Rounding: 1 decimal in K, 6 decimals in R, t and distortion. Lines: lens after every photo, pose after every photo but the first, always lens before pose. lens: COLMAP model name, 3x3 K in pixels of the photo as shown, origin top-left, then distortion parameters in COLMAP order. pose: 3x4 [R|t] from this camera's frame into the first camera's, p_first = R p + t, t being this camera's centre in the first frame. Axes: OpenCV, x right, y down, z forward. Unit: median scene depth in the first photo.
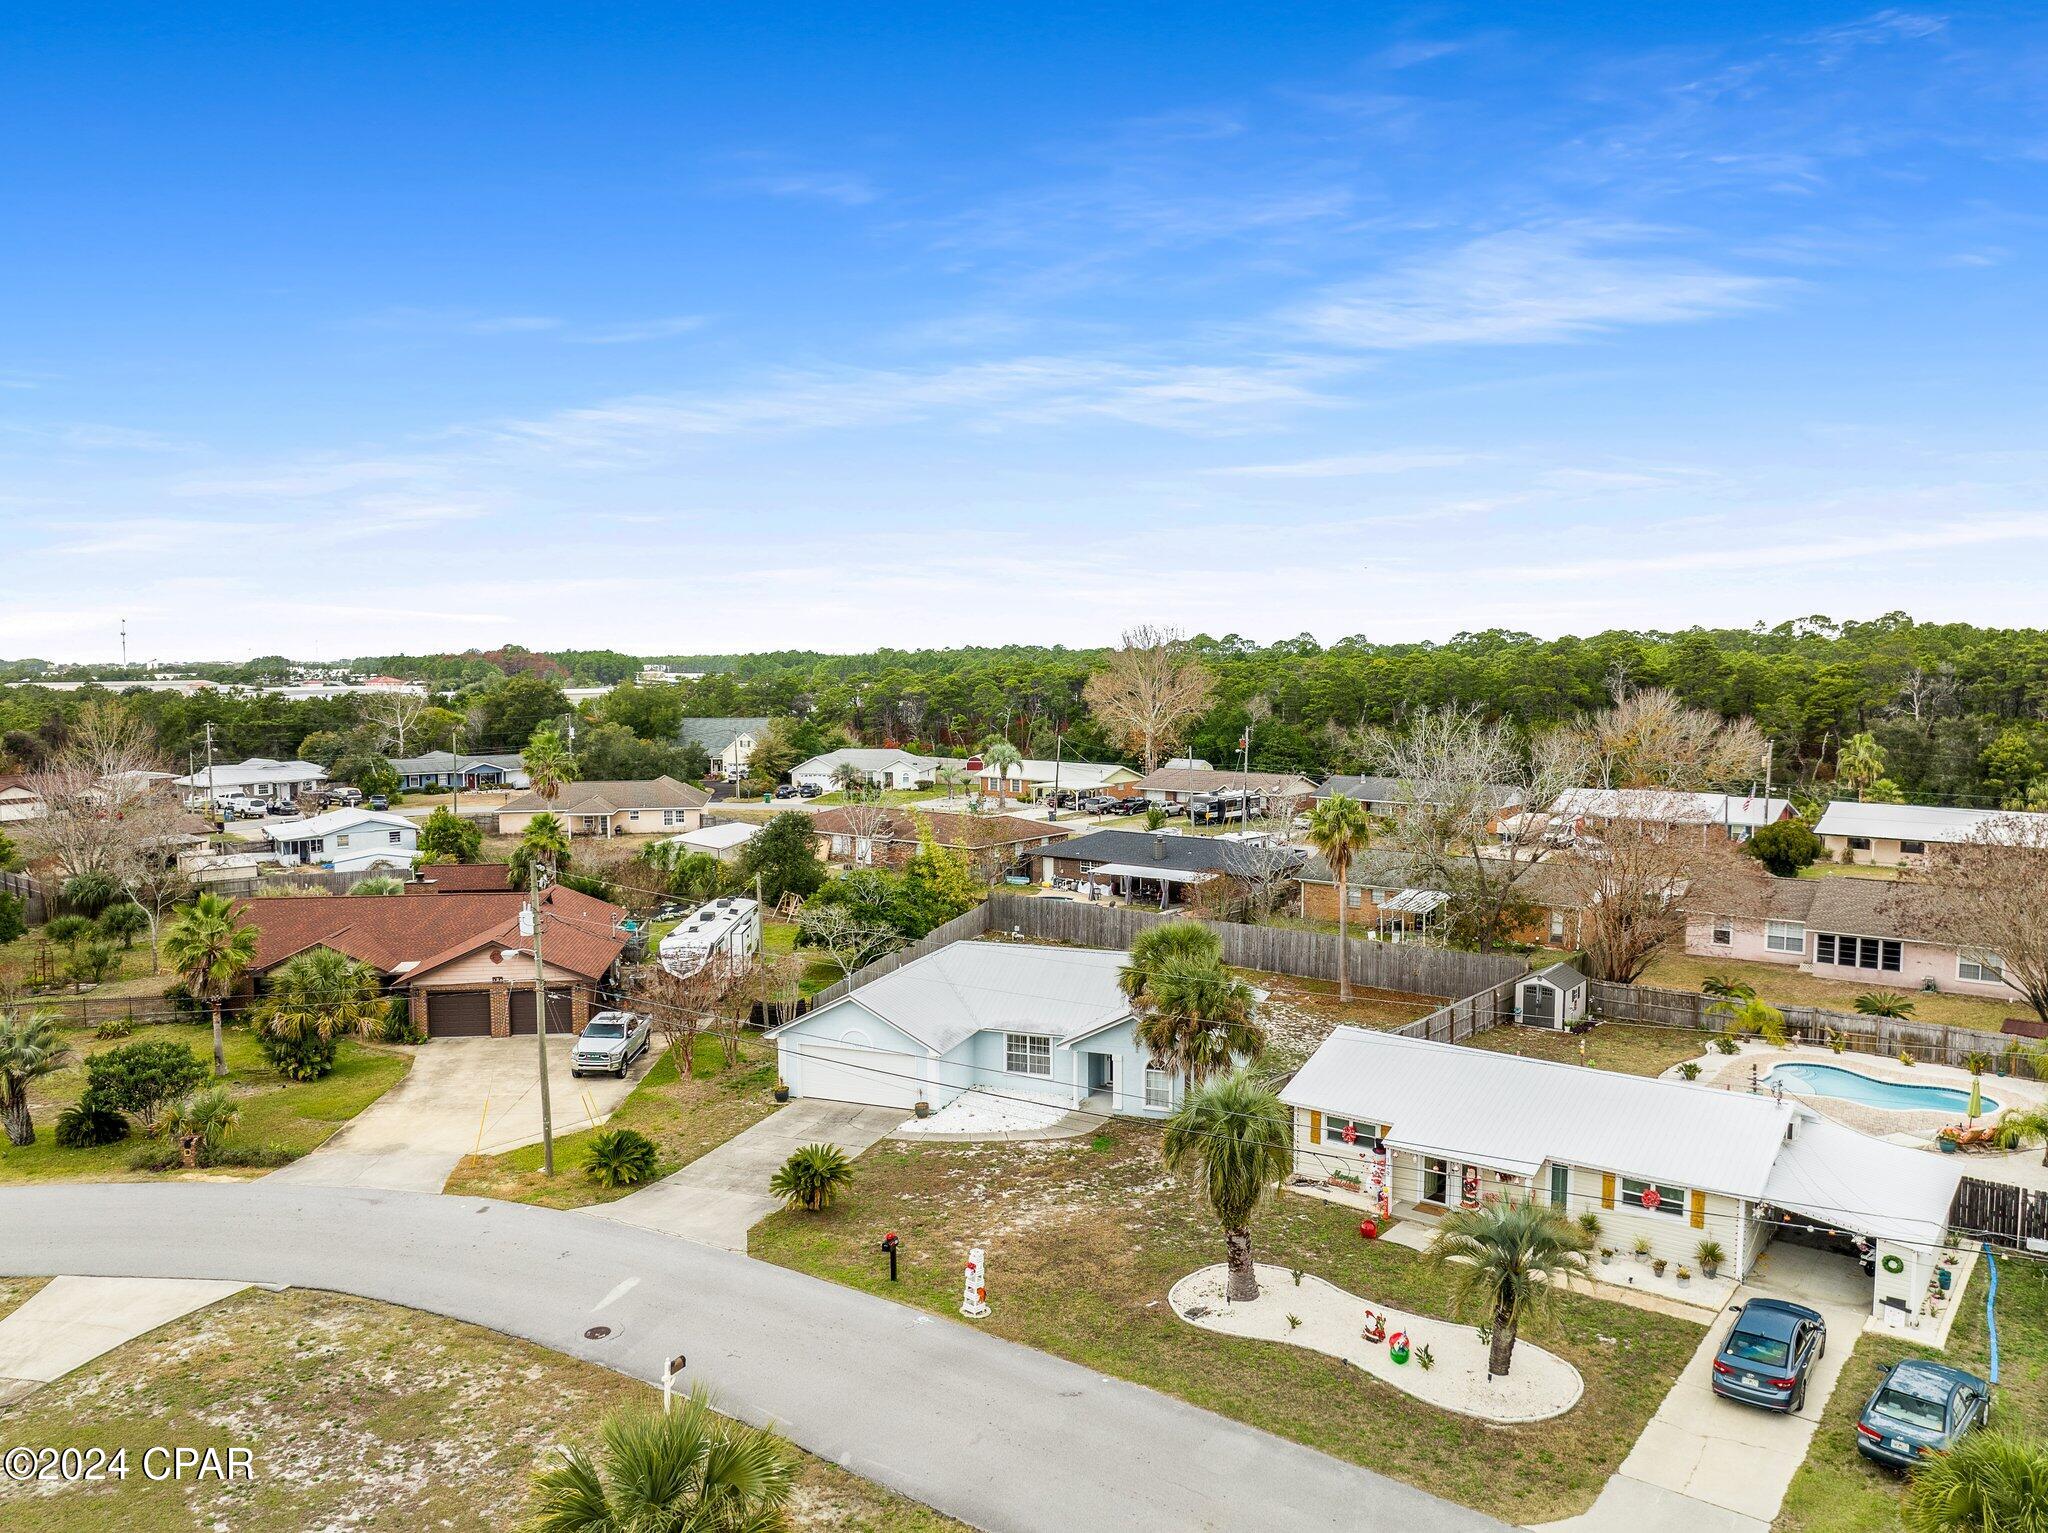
lens RADIAL K [[1522.6, 0, 1024.0], [0, 1522.6, 766.5], [0, 0, 1]] dist [-0.027509, -0.000900]
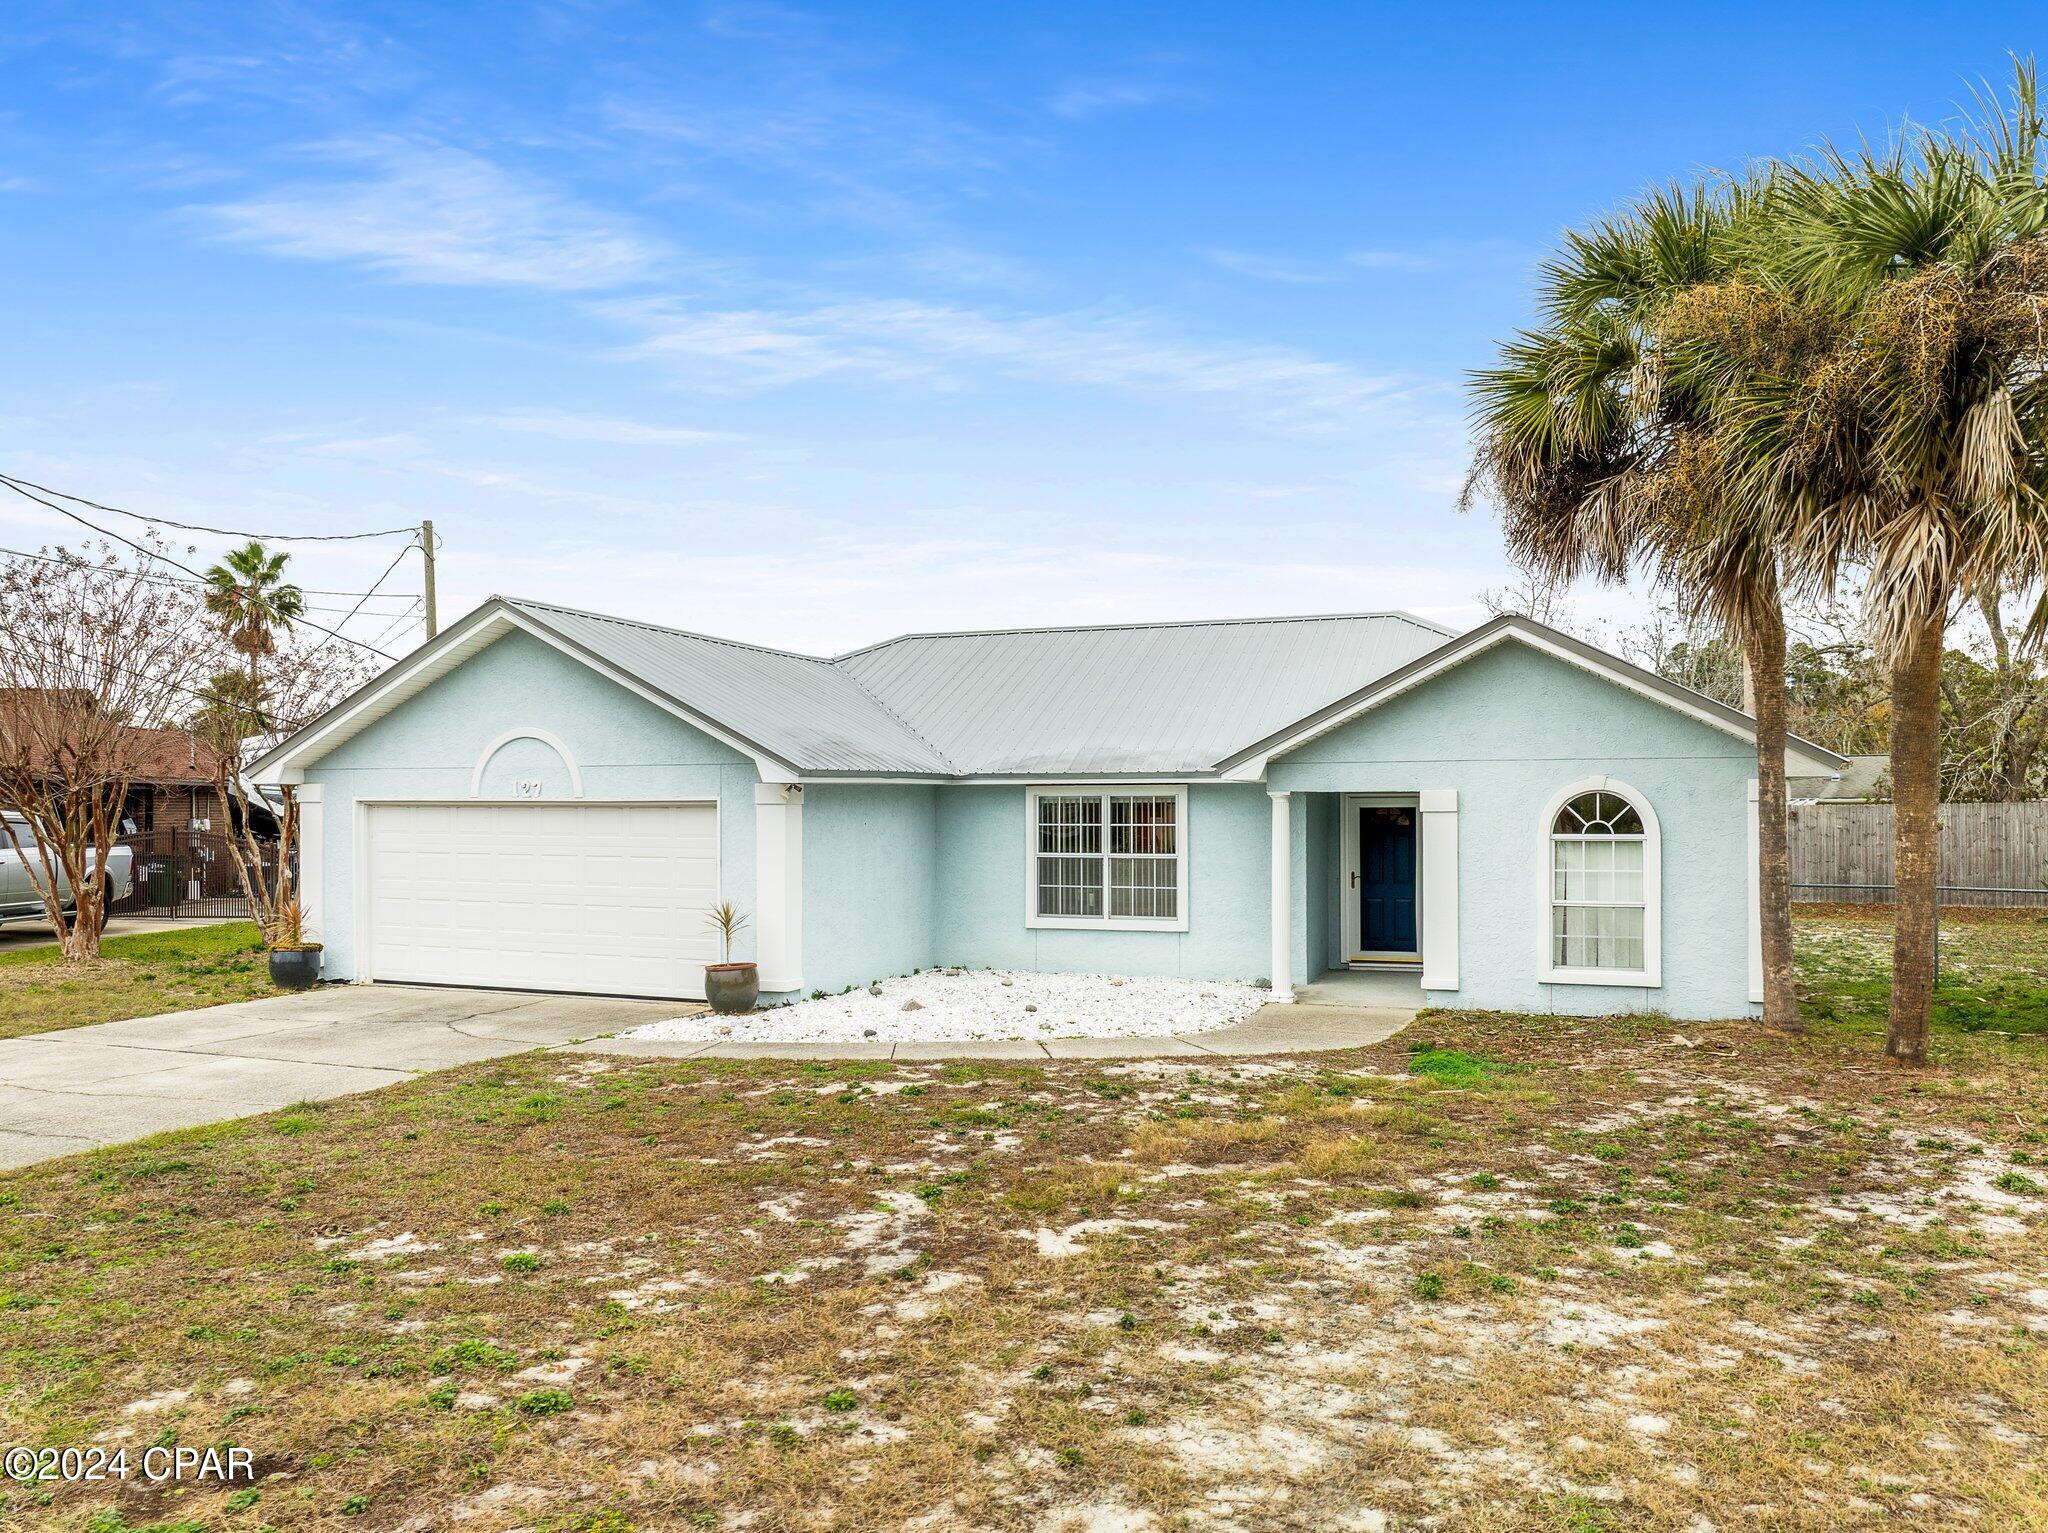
lens RADIAL K [[1441.0, 0, 1025.5], [0, 1441.0, 828.8], [0, 0, 1]] dist [-0.031107, -0.001976]
pose [[0.999975, 0.002190, -0.006743, -0.012521], [-0.002731, 0.996686, -0.081295, 0.219470], [0.006543, 0.081312, 0.996667, 0.742850]]
